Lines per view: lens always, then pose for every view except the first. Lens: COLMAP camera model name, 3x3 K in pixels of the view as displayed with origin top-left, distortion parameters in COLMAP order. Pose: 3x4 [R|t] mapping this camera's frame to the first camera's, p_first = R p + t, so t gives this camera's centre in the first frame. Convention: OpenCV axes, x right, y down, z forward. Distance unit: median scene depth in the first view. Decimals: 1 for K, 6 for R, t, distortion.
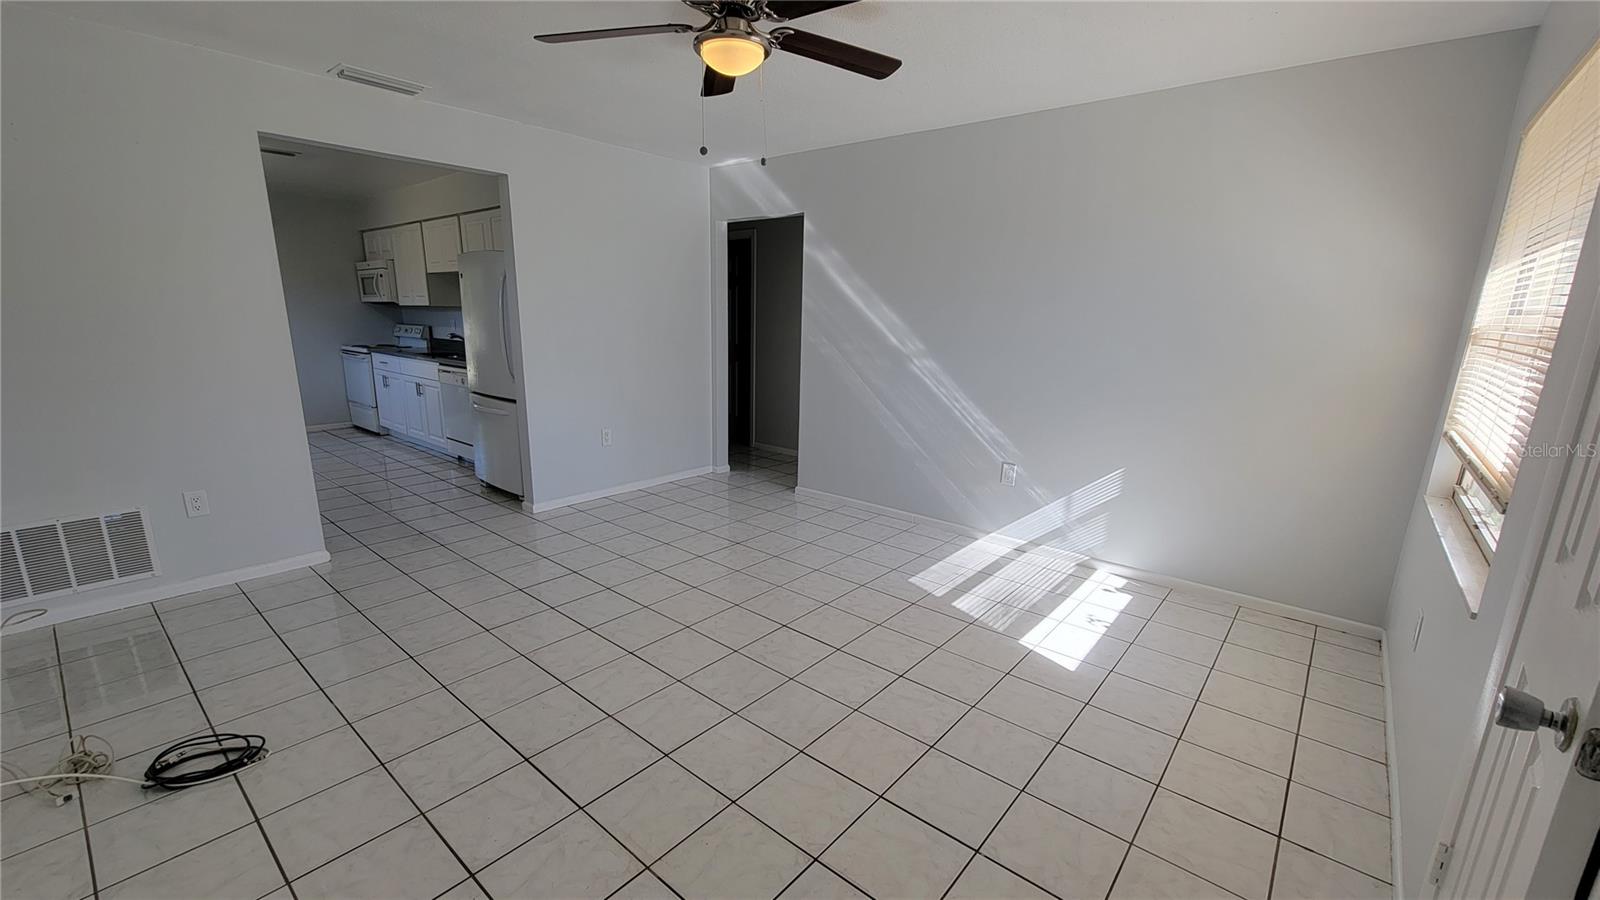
lens RADIAL K [[655.5, 0, 797.9], [0, 655.5, 465.3], [0, 0, 1]] dist [-0.001454, -0.000664]
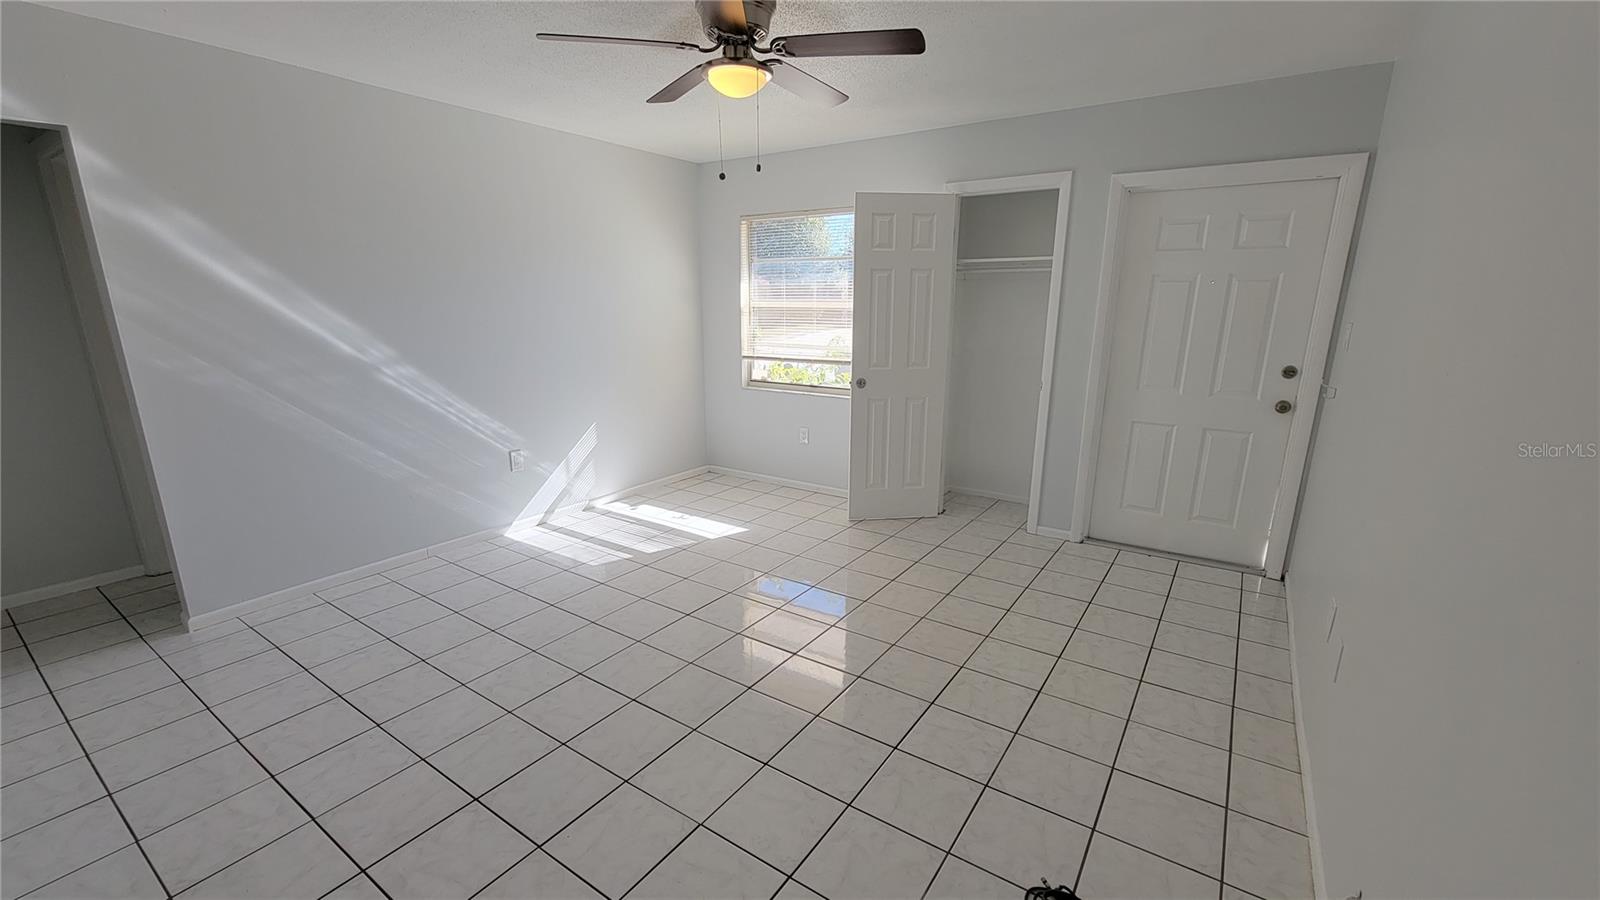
lens RADIAL K [[655.5, 0, 793.7], [0, 655.5, 463.9], [0, 0, 1]] dist [-0.001454, -0.000664]
pose [[-0.098523, -0.264065, 0.959460, -0.708460], [0.222909, 0.933795, 0.279891, -0.171605], [-0.969848, 0.241448, -0.033138, 0.584592]]
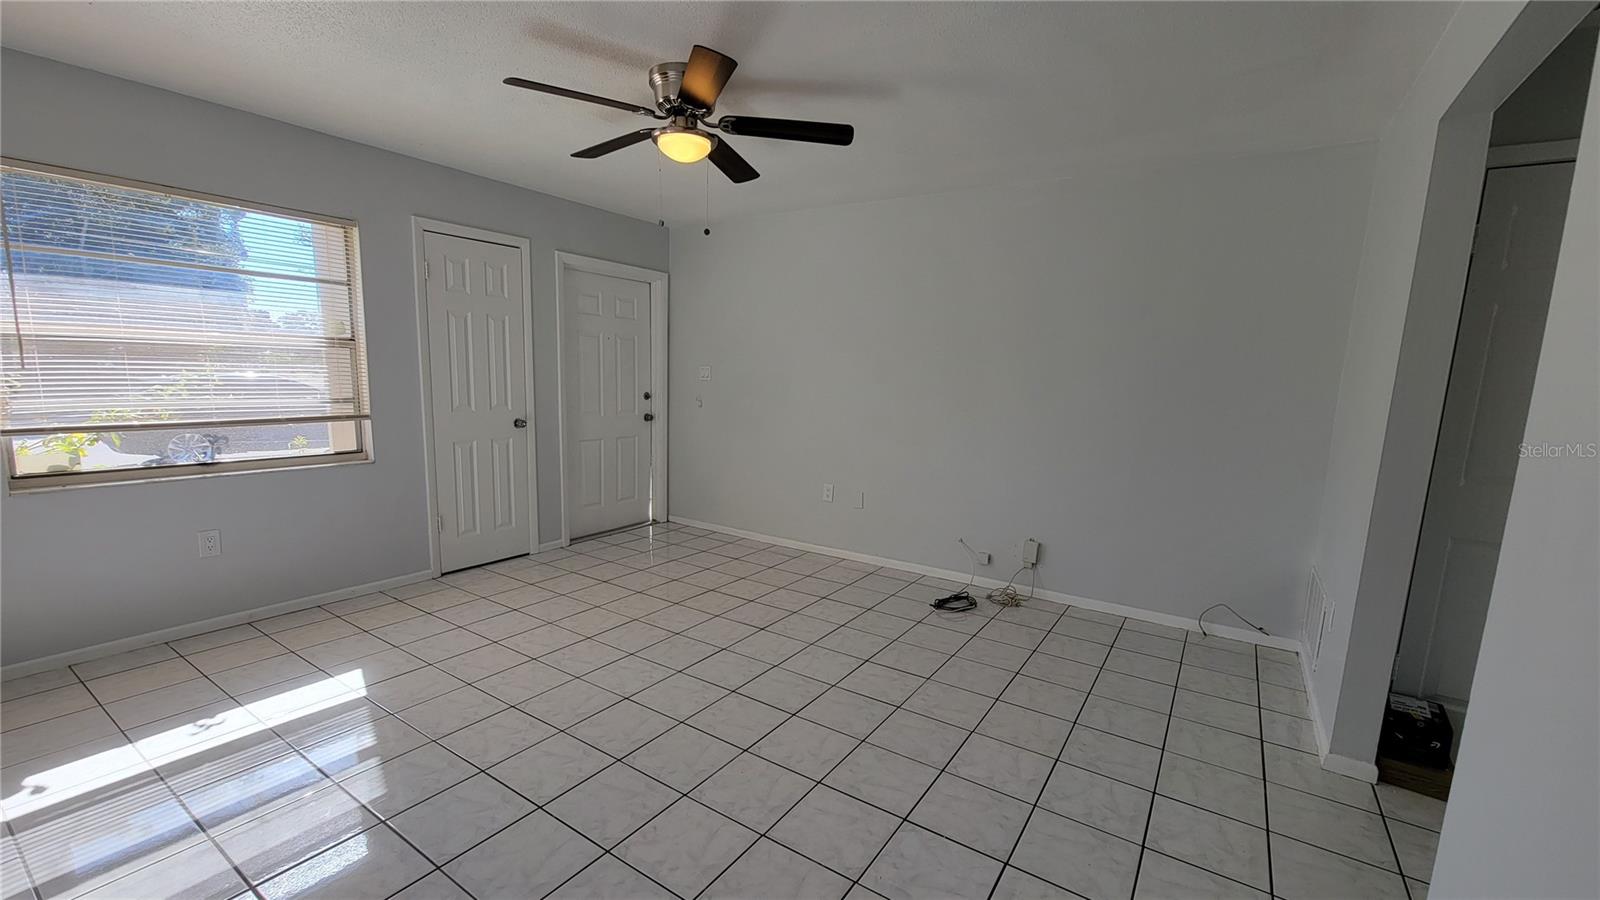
lens RADIAL K [[655.5, 0, 808.4], [0, 655.5, 458.4], [0, 0, 1]] dist [-0.001454, -0.000664]
pose [[-0.990648, -0.042255, -0.129738, -0.101264], [-0.085800, 0.932239, 0.351523, -0.293266], [0.106093, 0.359367, -0.927146, 1.261228]]
